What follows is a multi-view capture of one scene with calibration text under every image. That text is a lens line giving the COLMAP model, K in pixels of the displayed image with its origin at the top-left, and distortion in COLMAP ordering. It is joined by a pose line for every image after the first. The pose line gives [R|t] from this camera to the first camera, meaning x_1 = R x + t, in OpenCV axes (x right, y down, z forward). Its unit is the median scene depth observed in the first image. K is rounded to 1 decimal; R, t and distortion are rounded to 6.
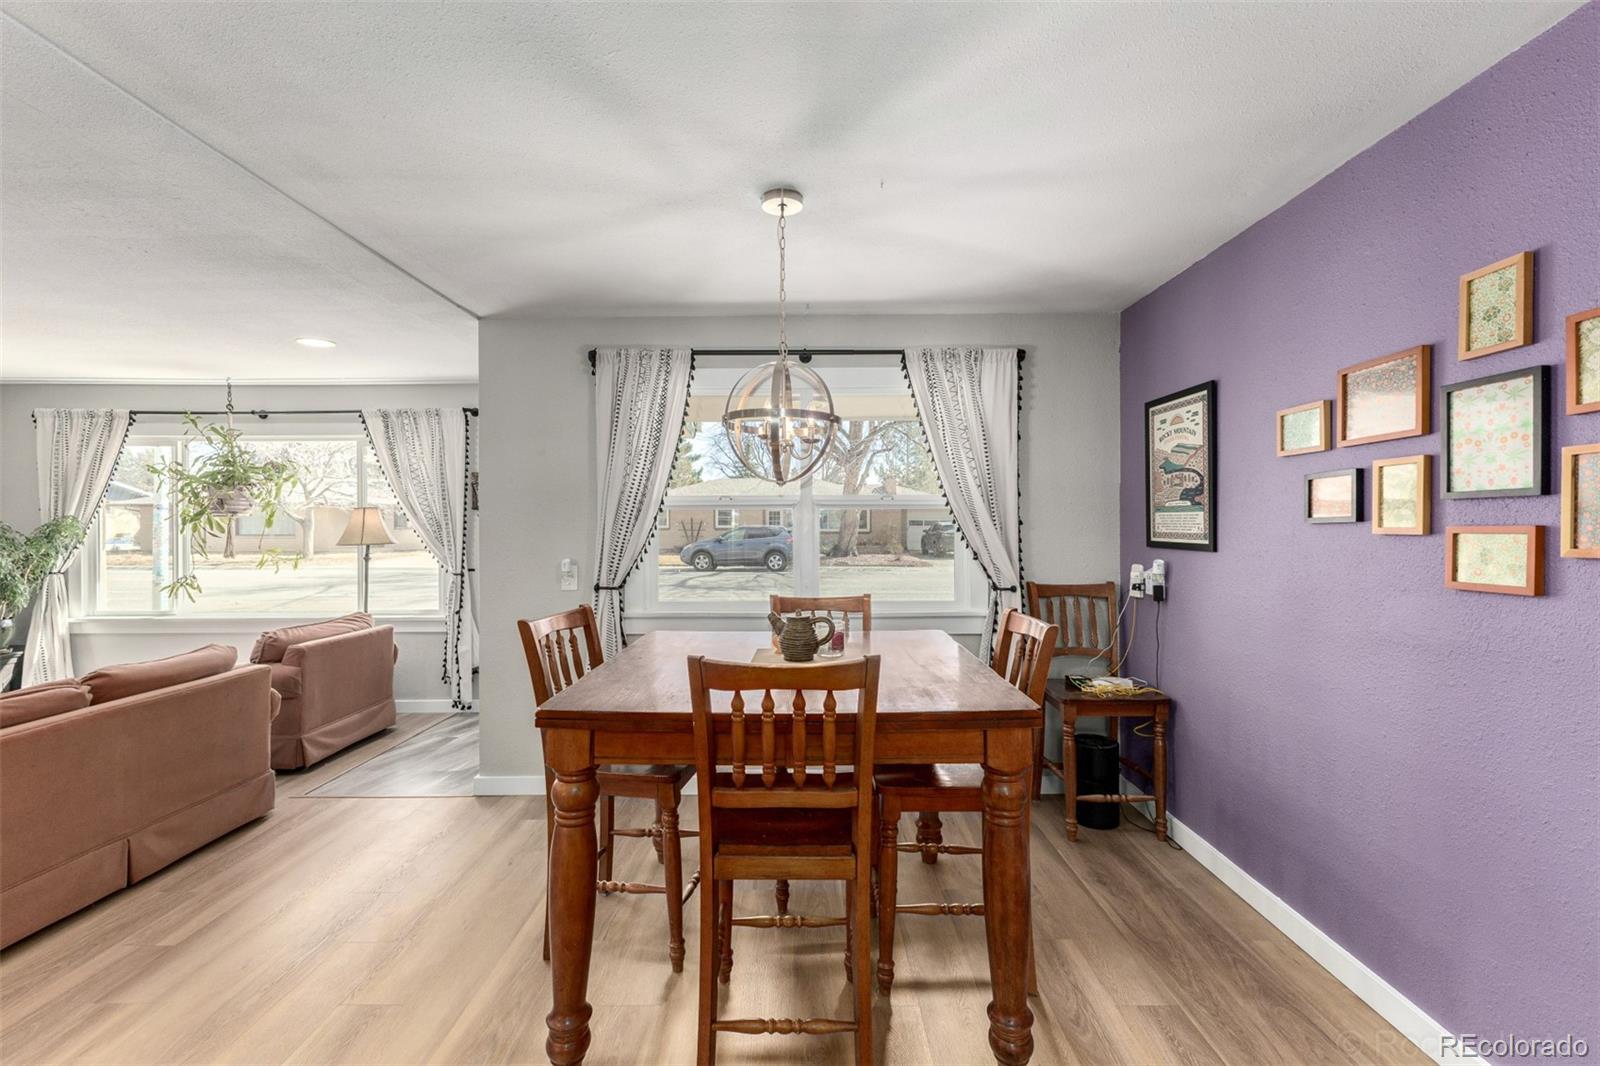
lens RADIAL K [[683.8, 0, 800.8], [0, 683.8, 534.1], [0, 0, 1]] dist [0.003325, -0.000027]
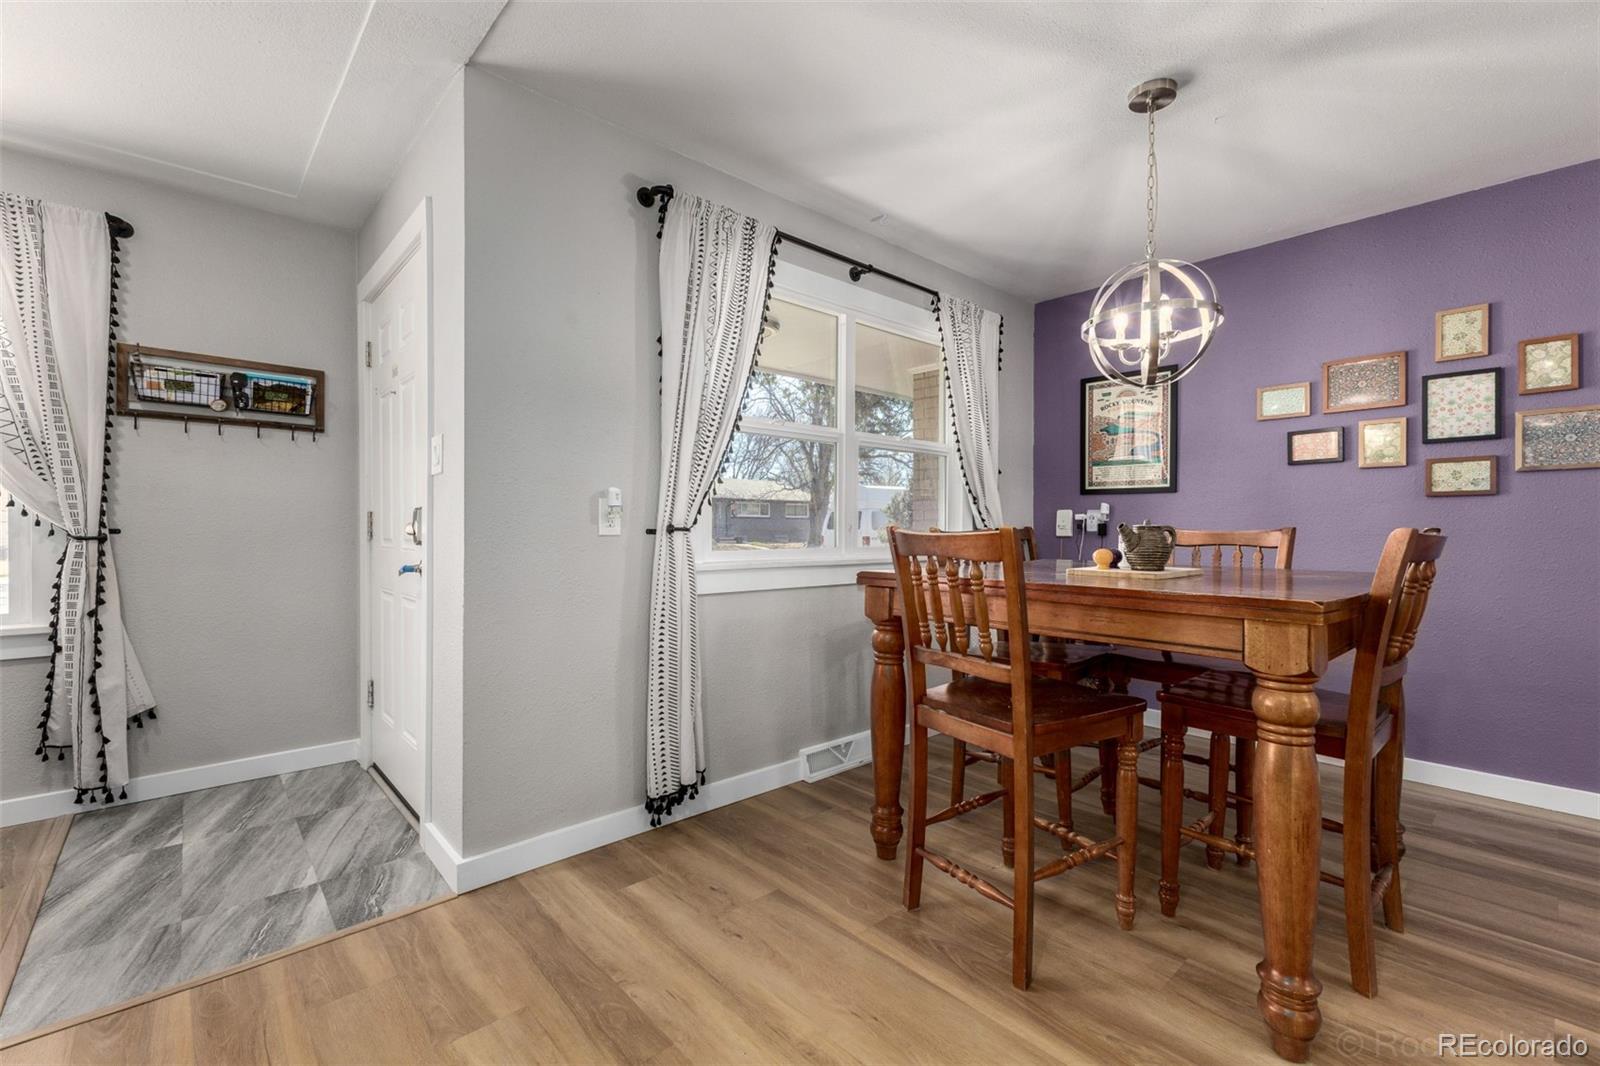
lens RADIAL K [[683.8, 0, 800.8], [0, 683.8, 534.1], [0, 0, 1]] dist [0.003325, -0.000027]
pose [[0.739124, -0.001431, 0.673568, -0.653151], [0.003444, 0.999993, -0.001656, 0.083590], [-0.673560, 0.003544, 0.739124, 0.387382]]
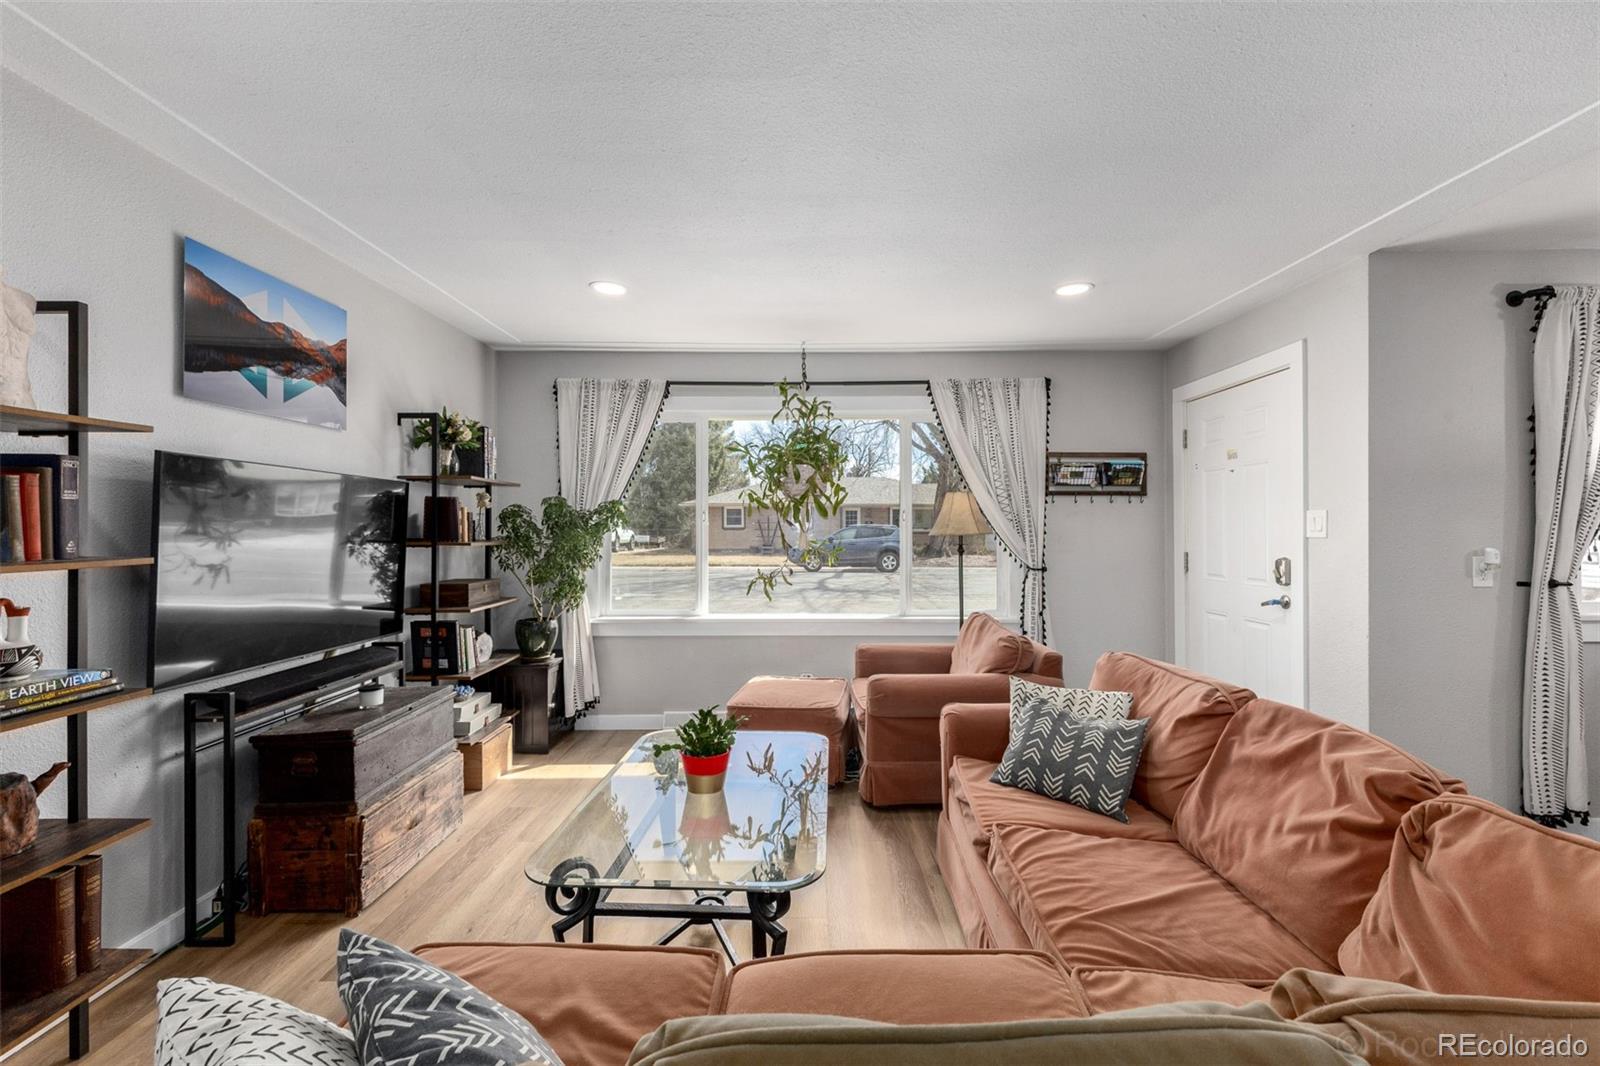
lens RADIAL K [[687.5, 0, 799.9], [0, 687.5, 527.3], [0, 0, 1]] dist [0.003257, -0.000331]
pose [[0.999982, 0.002730, -0.005305, -1.148840], [-0.002796, 0.999920, -0.012361, 0.024177], [0.005271, 0.012376, 0.999910, 0.182944]]
